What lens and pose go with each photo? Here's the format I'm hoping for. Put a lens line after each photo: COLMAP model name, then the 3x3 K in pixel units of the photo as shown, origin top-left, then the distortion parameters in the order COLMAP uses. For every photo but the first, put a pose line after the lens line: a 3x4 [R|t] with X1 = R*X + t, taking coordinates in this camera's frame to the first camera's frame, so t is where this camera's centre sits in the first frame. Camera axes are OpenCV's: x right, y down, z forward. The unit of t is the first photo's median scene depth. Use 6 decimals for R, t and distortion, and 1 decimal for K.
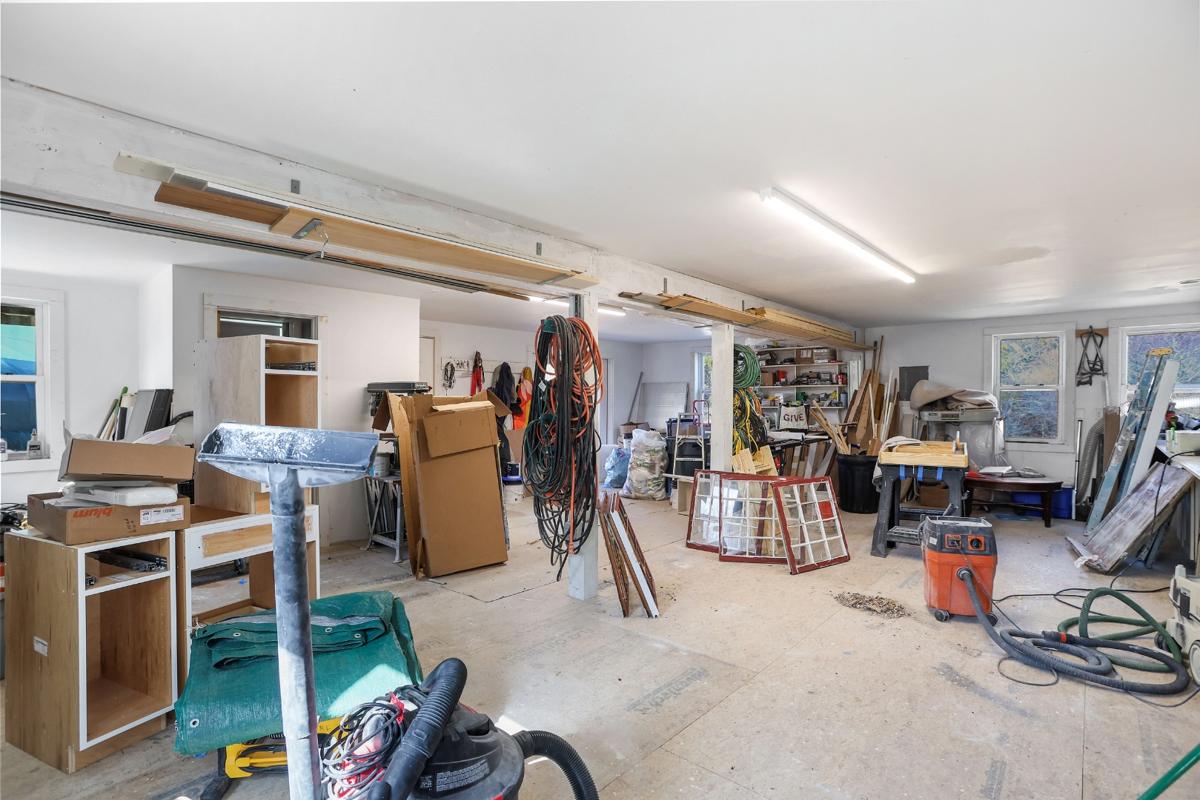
lens RADIAL K [[592.5, 0, 602.2], [0, 592.5, 403.7], [0, 0, 1]] dist [-0.061702, 0.029740]
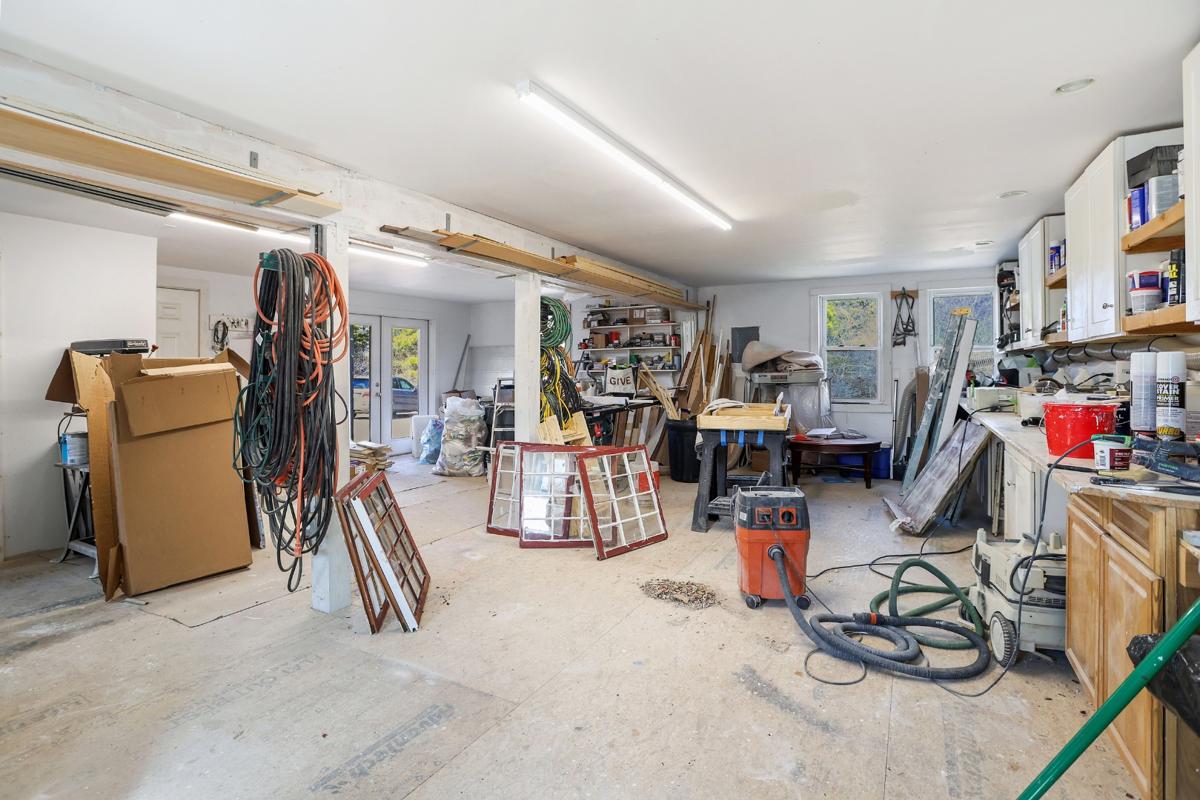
lens RADIAL K [[592.5, 0, 597.4], [0, 592.5, 368.0], [0, 0, 1]] dist [-0.061702, 0.029740]
pose [[0.977552, -0.008913, 0.210506, 0.121067], [0.011081, 0.999897, -0.009120, 0.013999], [-0.210403, 0.011248, 0.977550, 0.126486]]
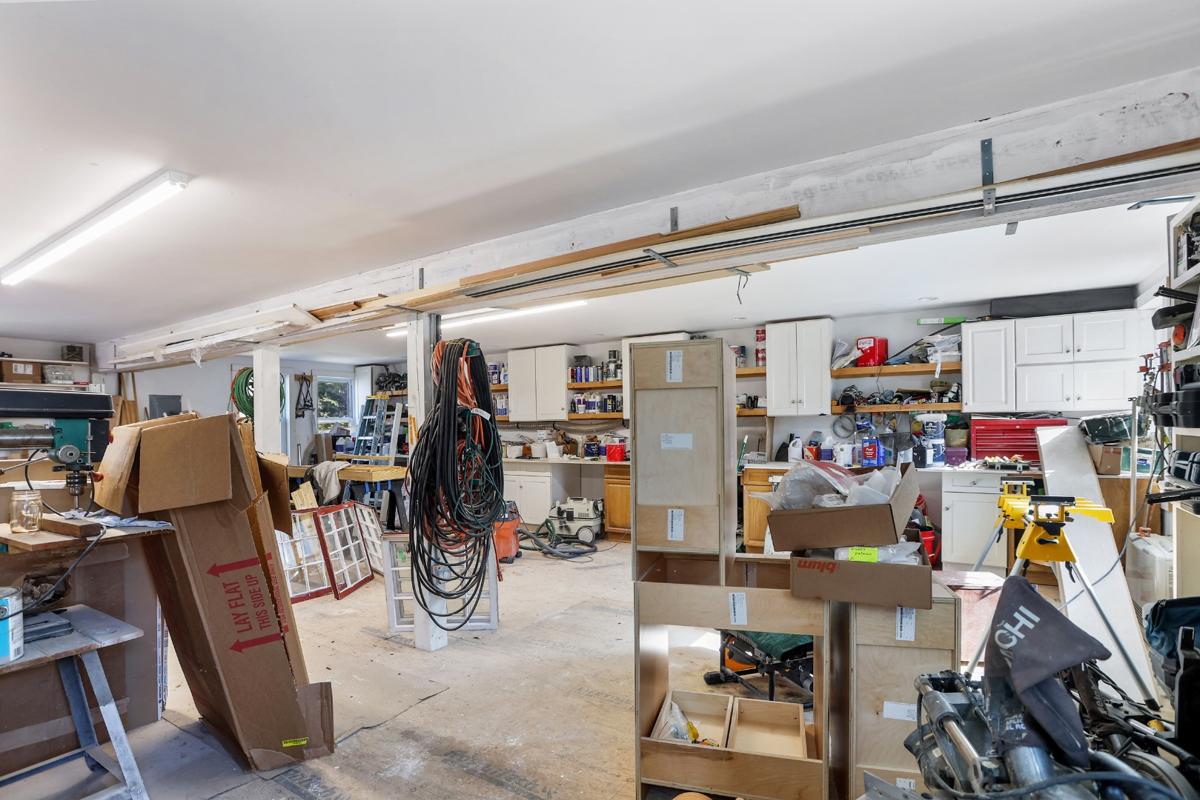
lens RADIAL K [[592.5, 0, 609.4], [0, 592.5, 424.4], [0, 0, 1]] dist [-0.061702, 0.029740]
pose [[-0.160772, -0.004726, 0.986980, -0.744280], [0.020729, 0.999752, 0.008164, -0.016480], [-0.986774, 0.021772, -0.160634, 0.673548]]
